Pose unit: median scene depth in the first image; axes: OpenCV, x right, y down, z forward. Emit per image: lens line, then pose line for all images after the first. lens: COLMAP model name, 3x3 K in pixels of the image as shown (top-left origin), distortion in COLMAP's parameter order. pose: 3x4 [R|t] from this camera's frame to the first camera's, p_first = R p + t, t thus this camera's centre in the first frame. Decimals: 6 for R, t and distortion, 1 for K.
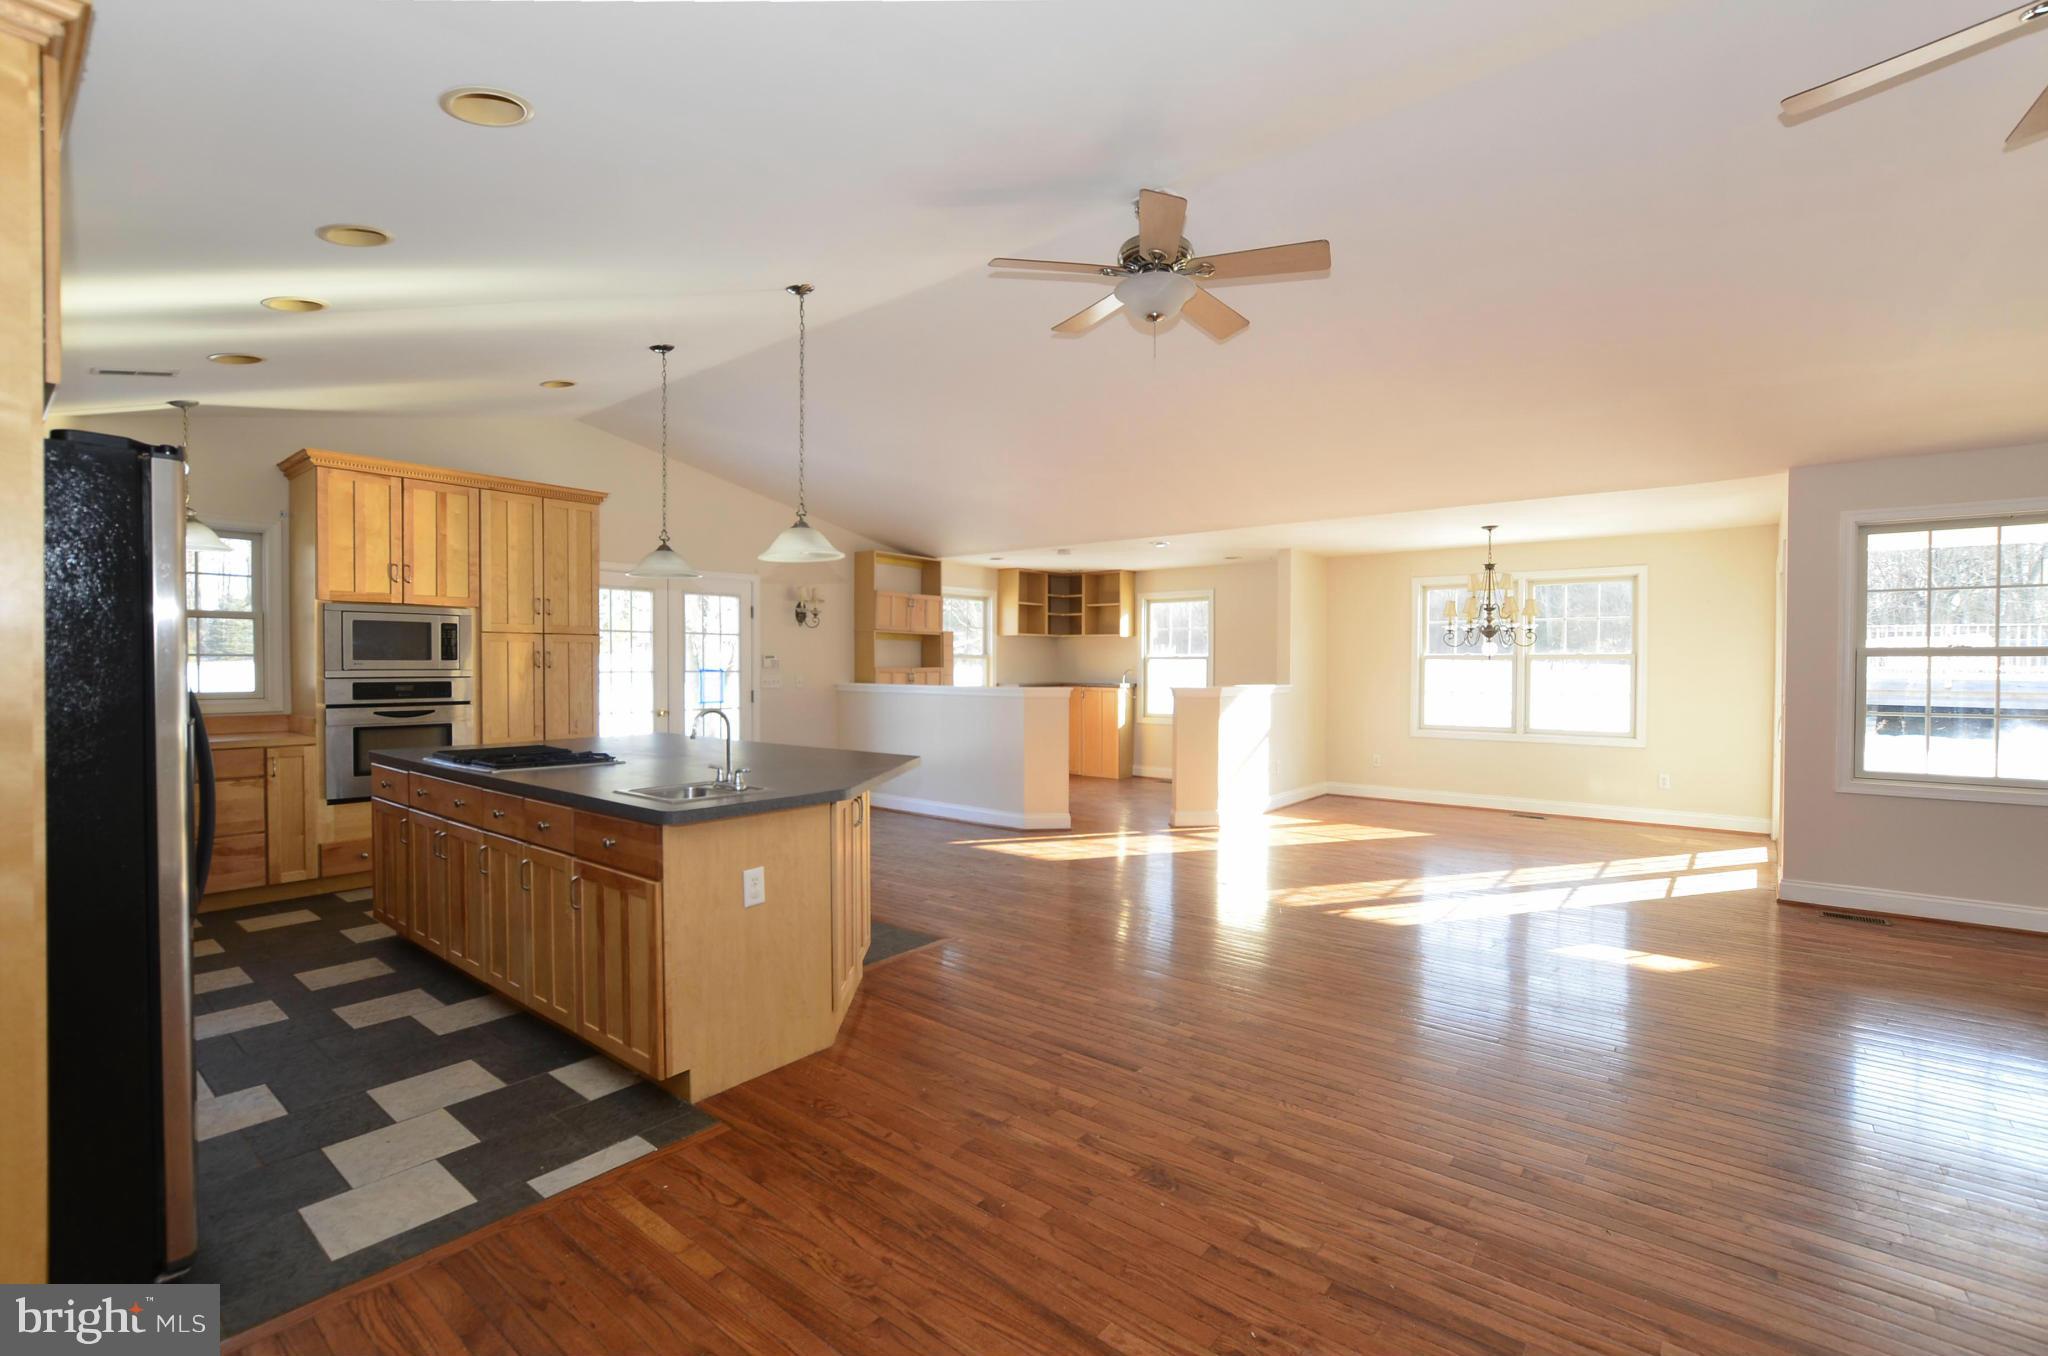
lens RADIAL K [[893.9, 0, 1041.1], [0, 893.9, 681.3], [0, 0, 1]] dist [-0.013399, 0.000172]
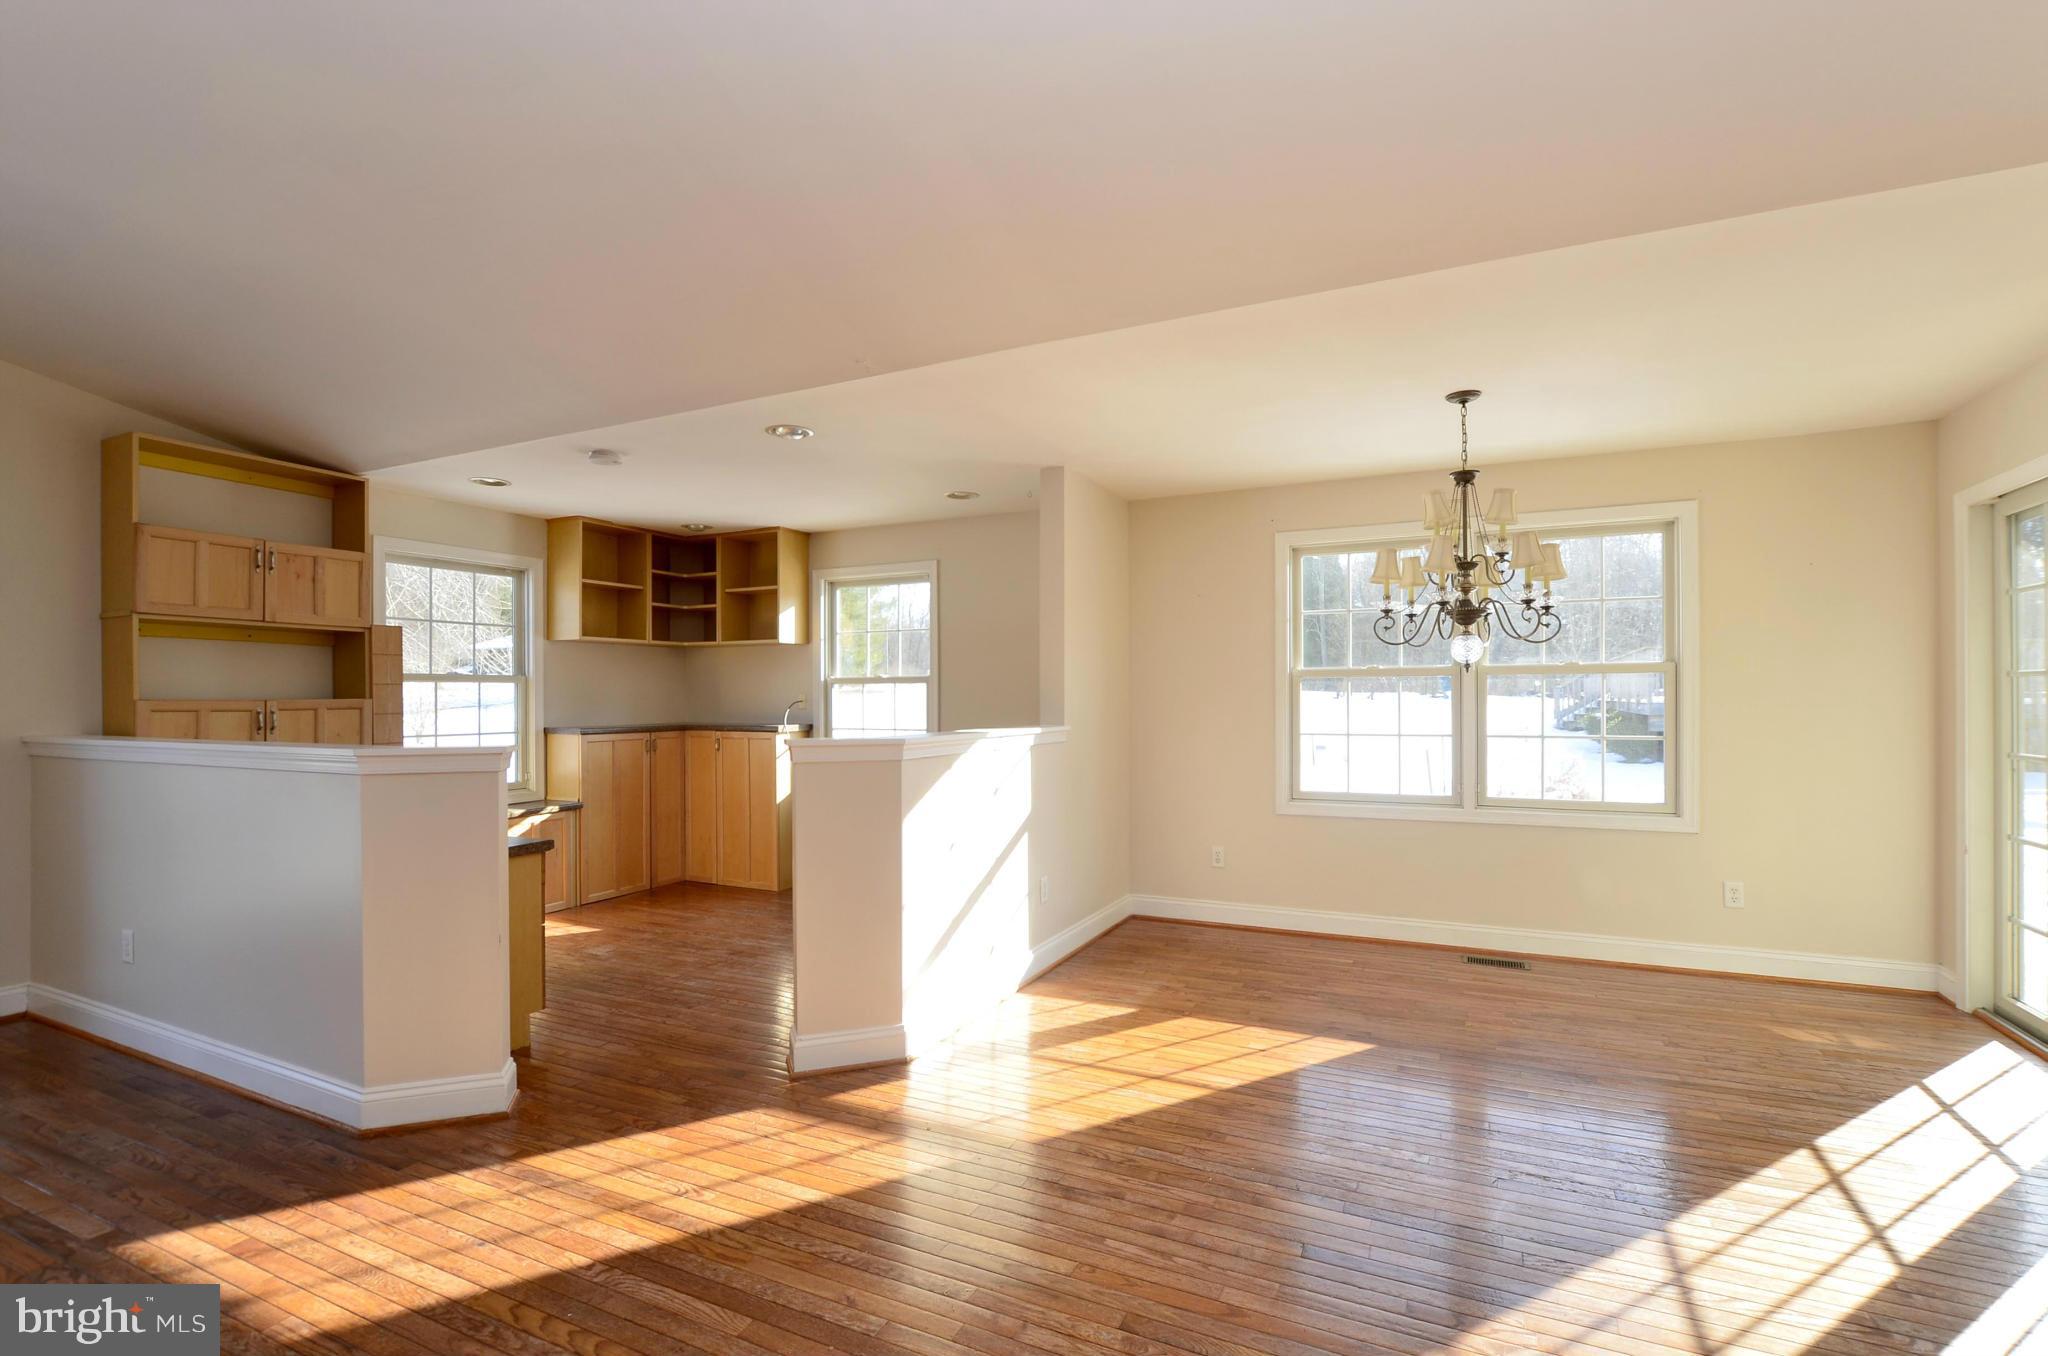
lens RADIAL K [[924.0, 0, 1025.1], [0, 924.0, 695.7], [0, 0, 1]] dist [-0.013492, 0.000068]
pose [[0.975208, -0.008971, 0.221106, 0.134551], [0.013067, 0.999769, -0.017069, -0.005263], [-0.220902, 0.019536, 0.975100, 0.470682]]
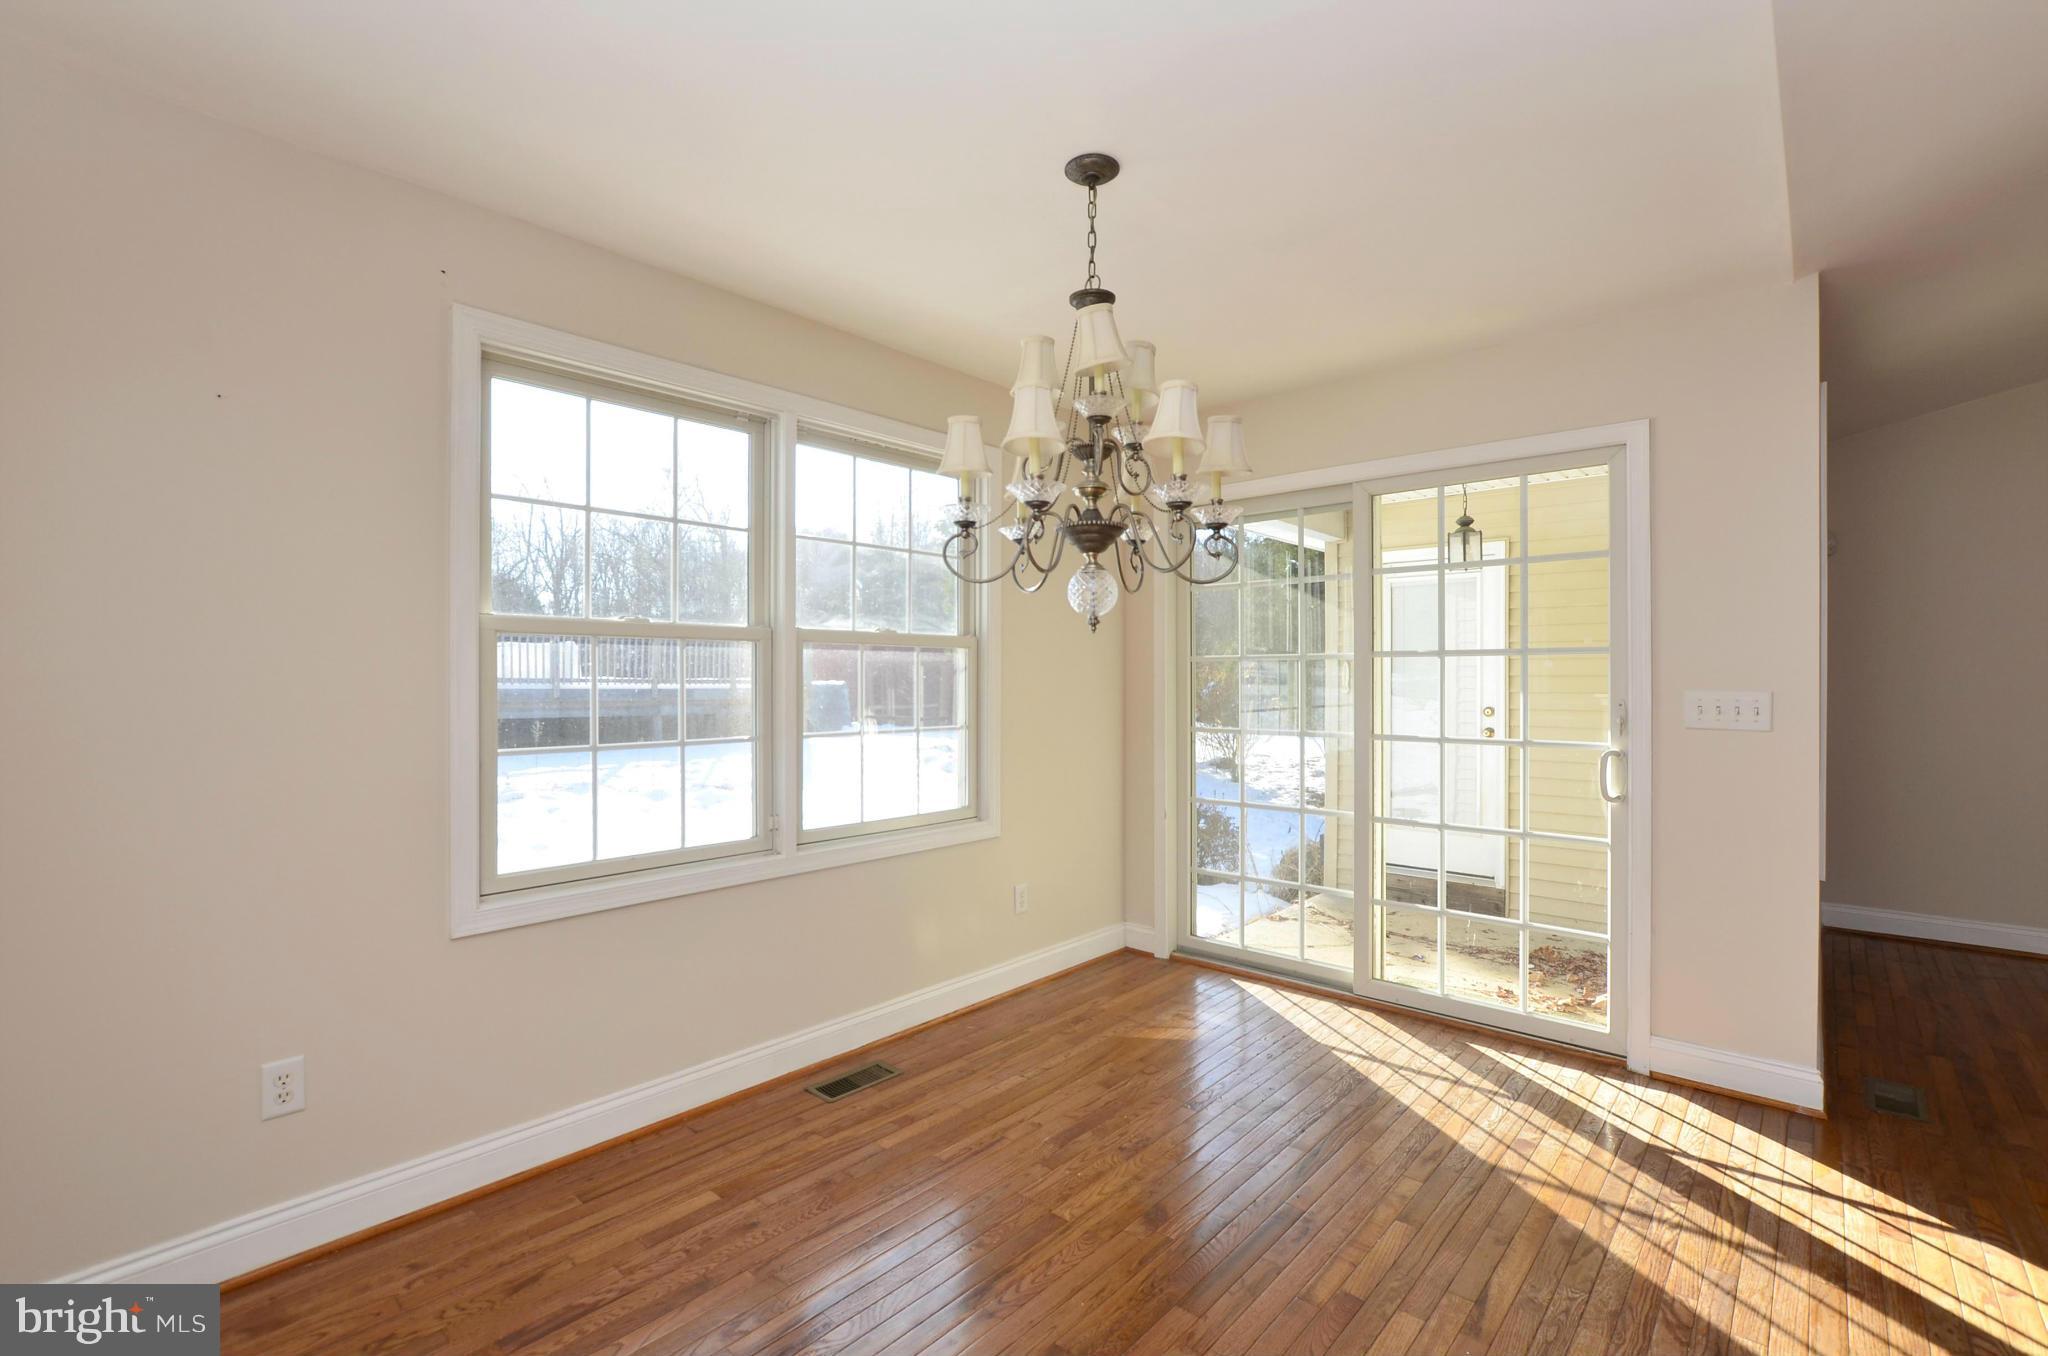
lens RADIAL K [[923.7, 0, 1023.0], [0, 923.7, 669.3], [0, 0, 1]] dist [-0.018461, 0.000192]
pose [[0.047796, 0.005354, 0.998843, 0.169693], [0.018688, 0.999806, -0.006254, -0.008646], [-0.998682, 0.018965, 0.047687, 0.832509]]
